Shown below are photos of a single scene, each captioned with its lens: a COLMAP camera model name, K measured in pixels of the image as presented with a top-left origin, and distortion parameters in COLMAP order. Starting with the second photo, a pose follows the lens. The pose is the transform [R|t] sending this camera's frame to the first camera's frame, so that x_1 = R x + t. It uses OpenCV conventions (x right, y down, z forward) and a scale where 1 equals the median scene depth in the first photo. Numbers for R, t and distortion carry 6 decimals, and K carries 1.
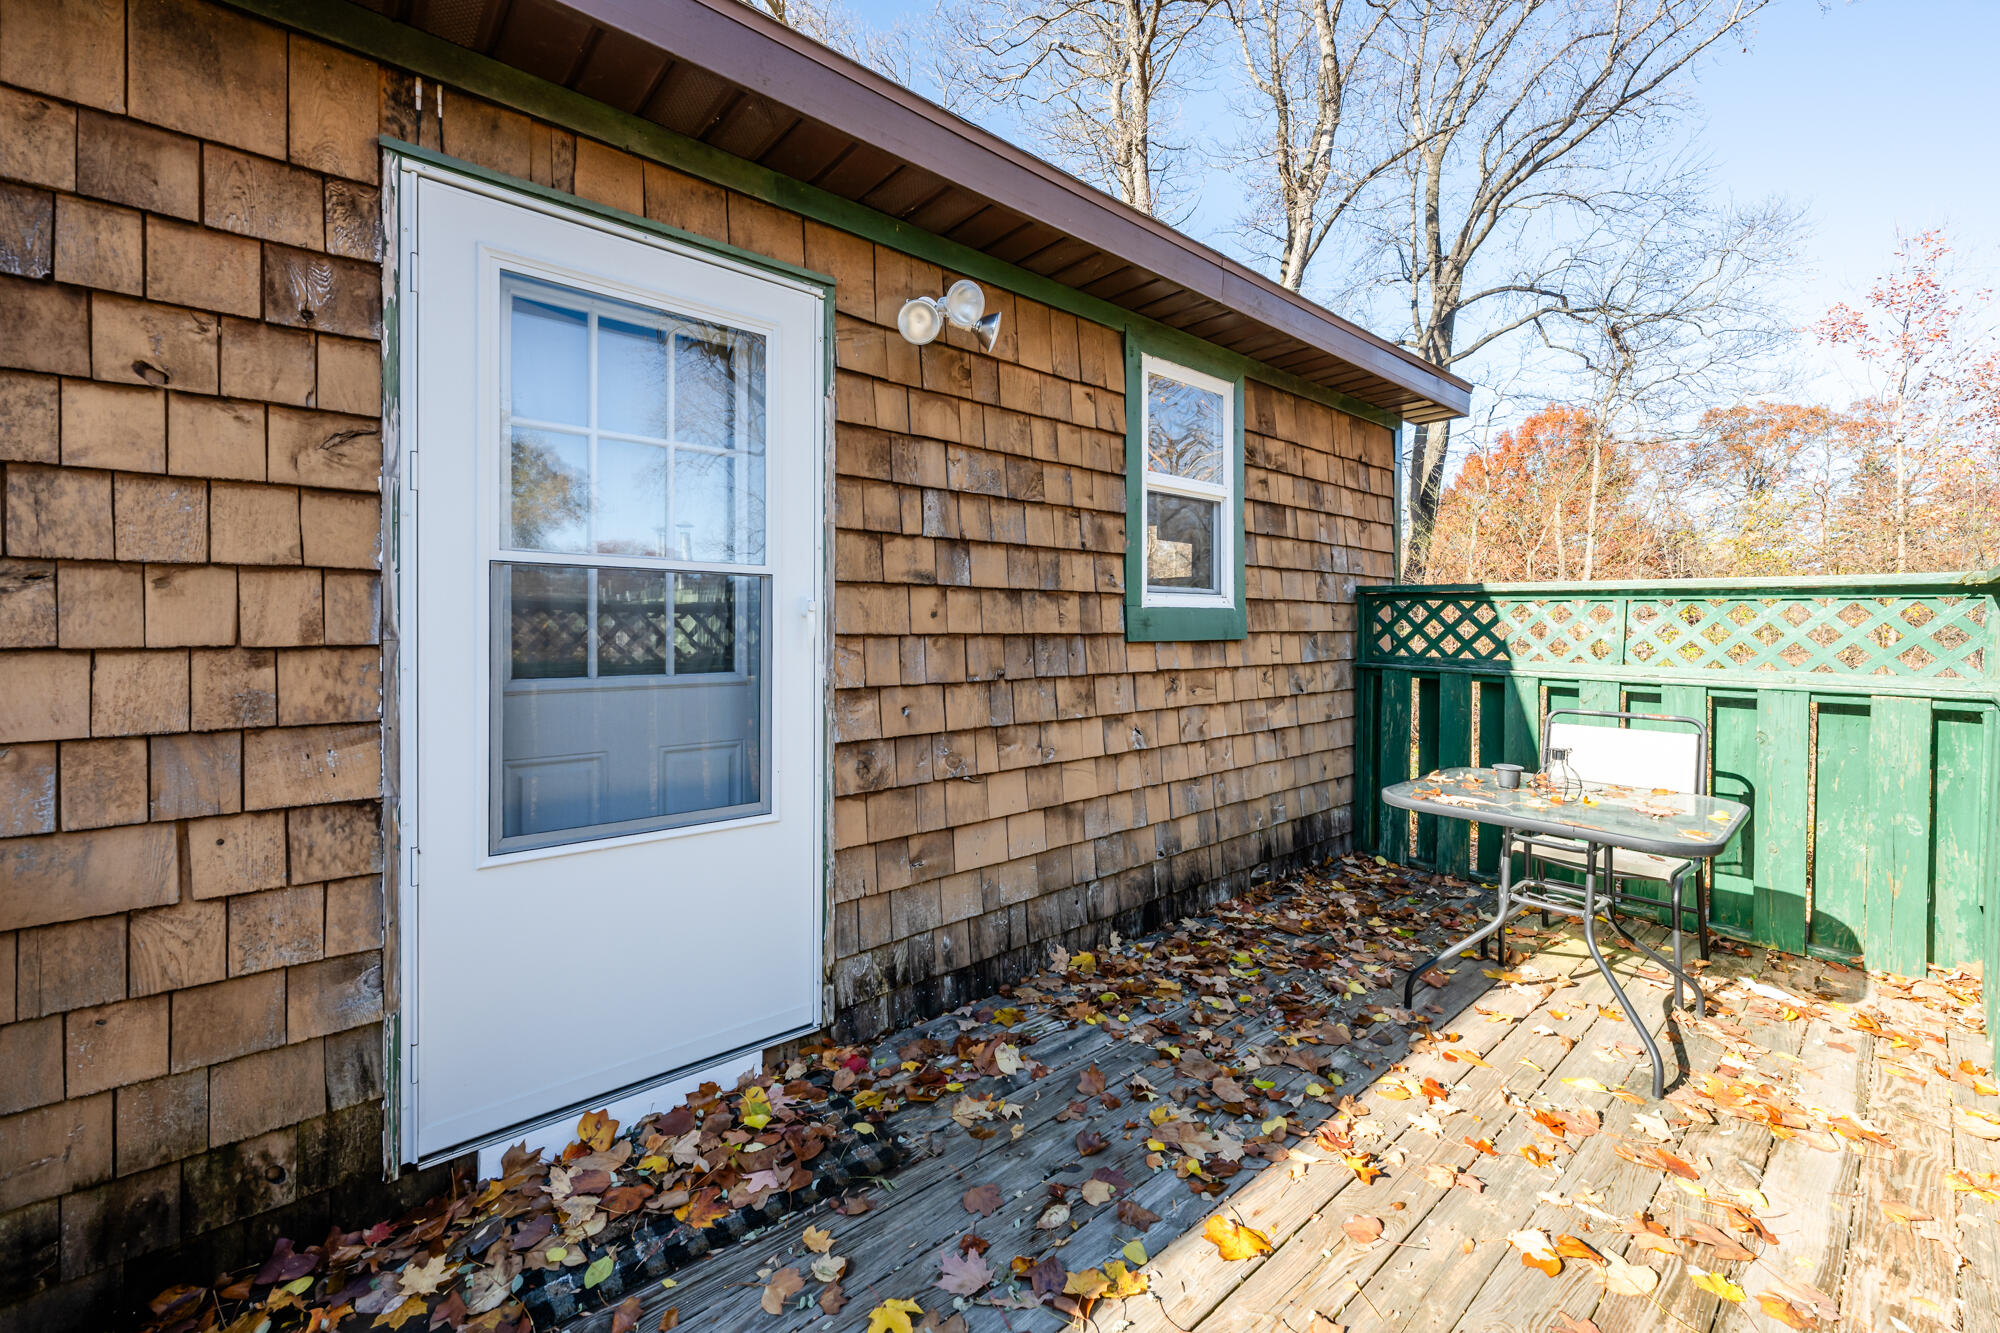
lens RADIAL K [[808.7, 0, 997.3], [0, 808.7, 623.0], [0, 0, 1]] dist [-0.001866, -0.000081]
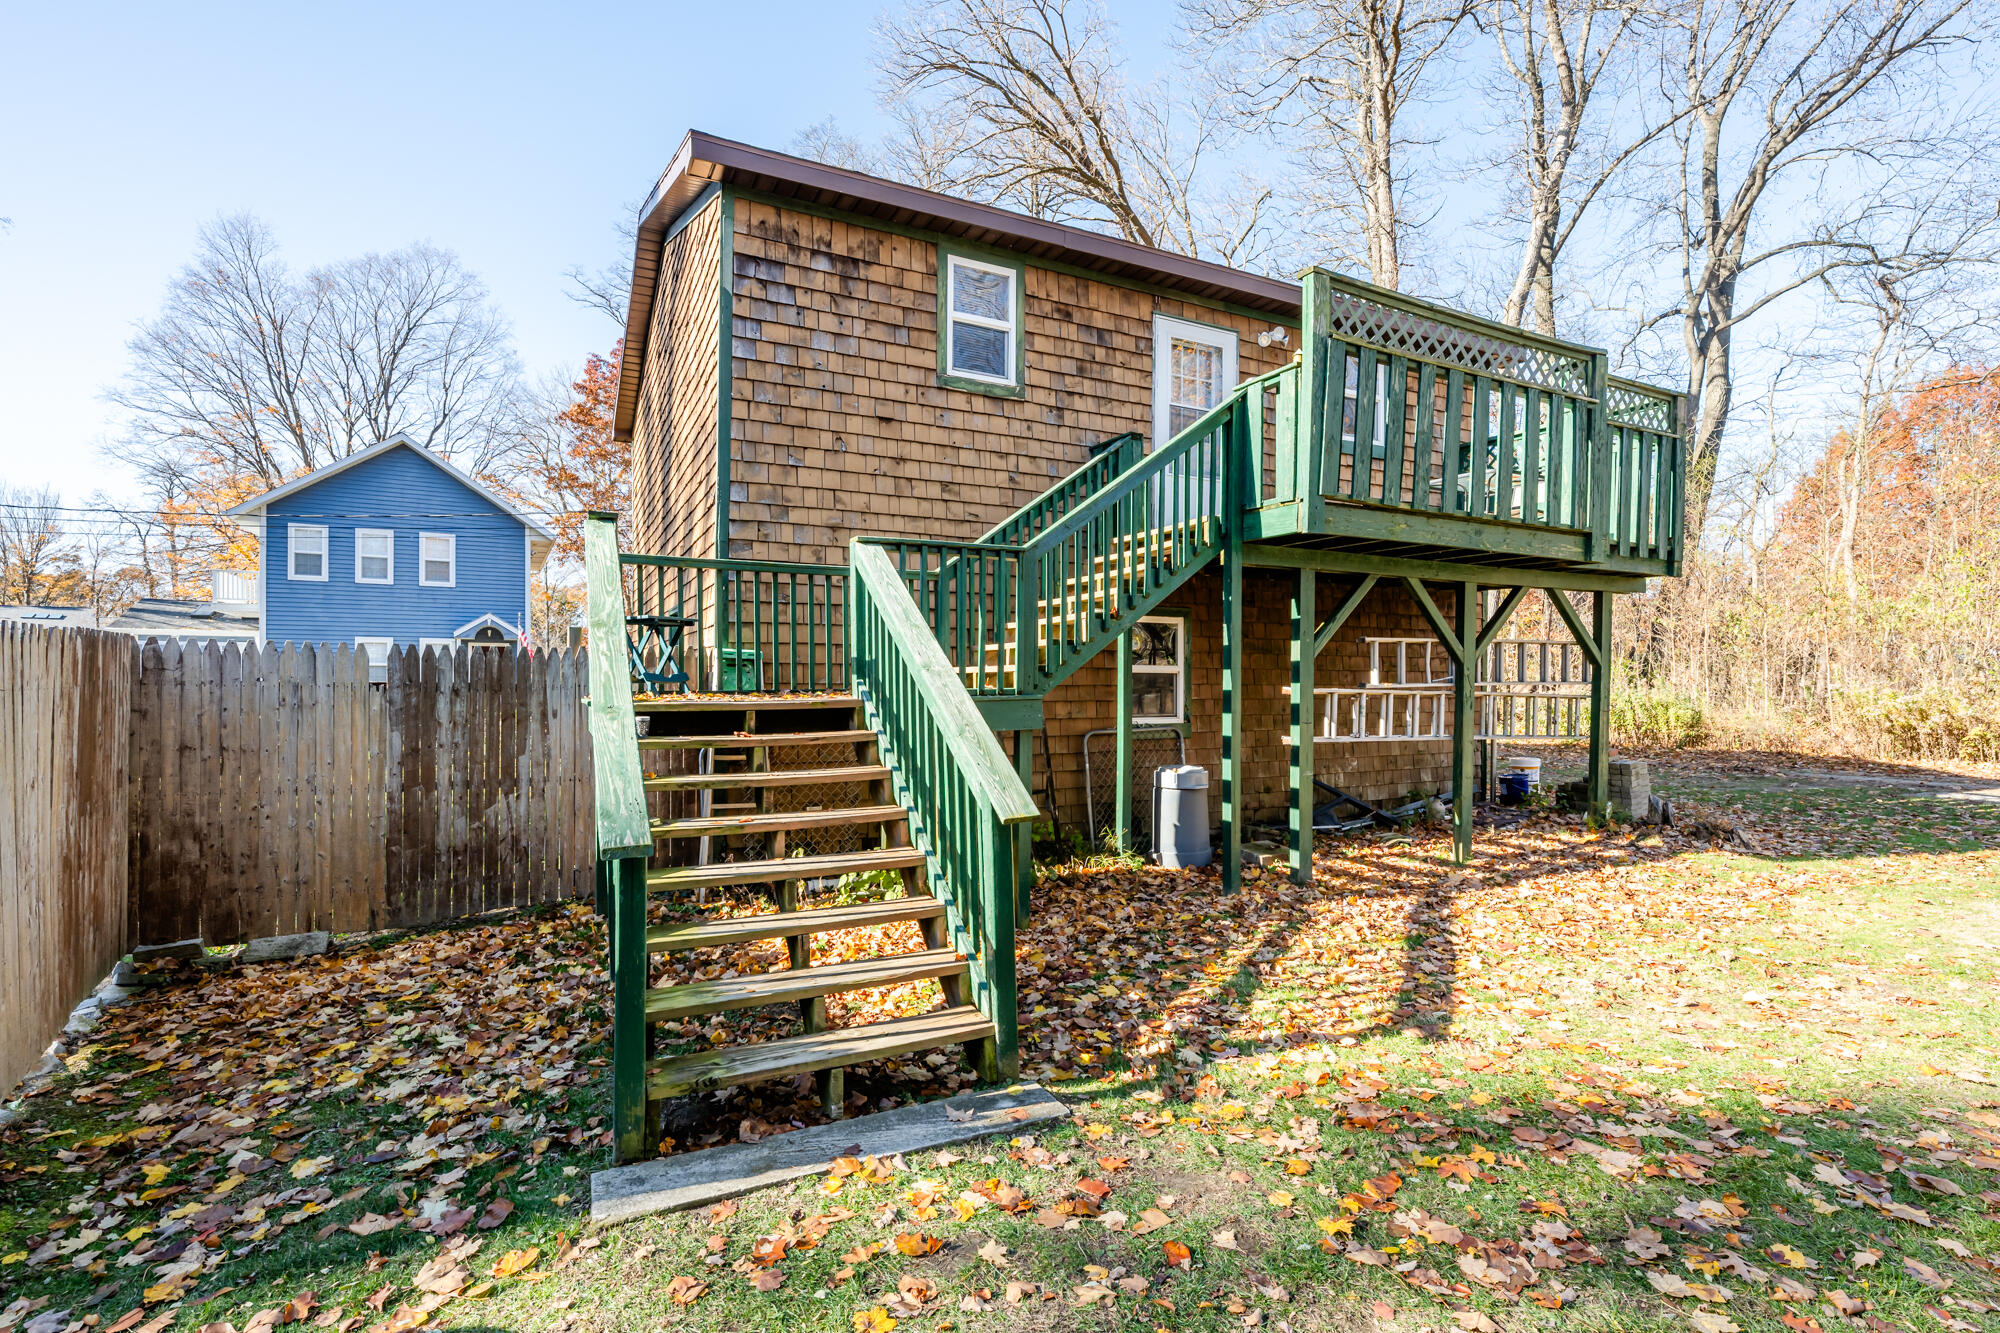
lens RADIAL K [[919.1, 0, 1000.0], [0, 919.1, 666.5], [0, 0, 1]] dist [-0.000594, -0.000356]
pose [[0.968793, -0.001771, -0.247864, -0.024998], [-0.000900, 0.999943, -0.010662, 0.118244], [0.247868, 0.010553, 0.968736, -0.340872]]
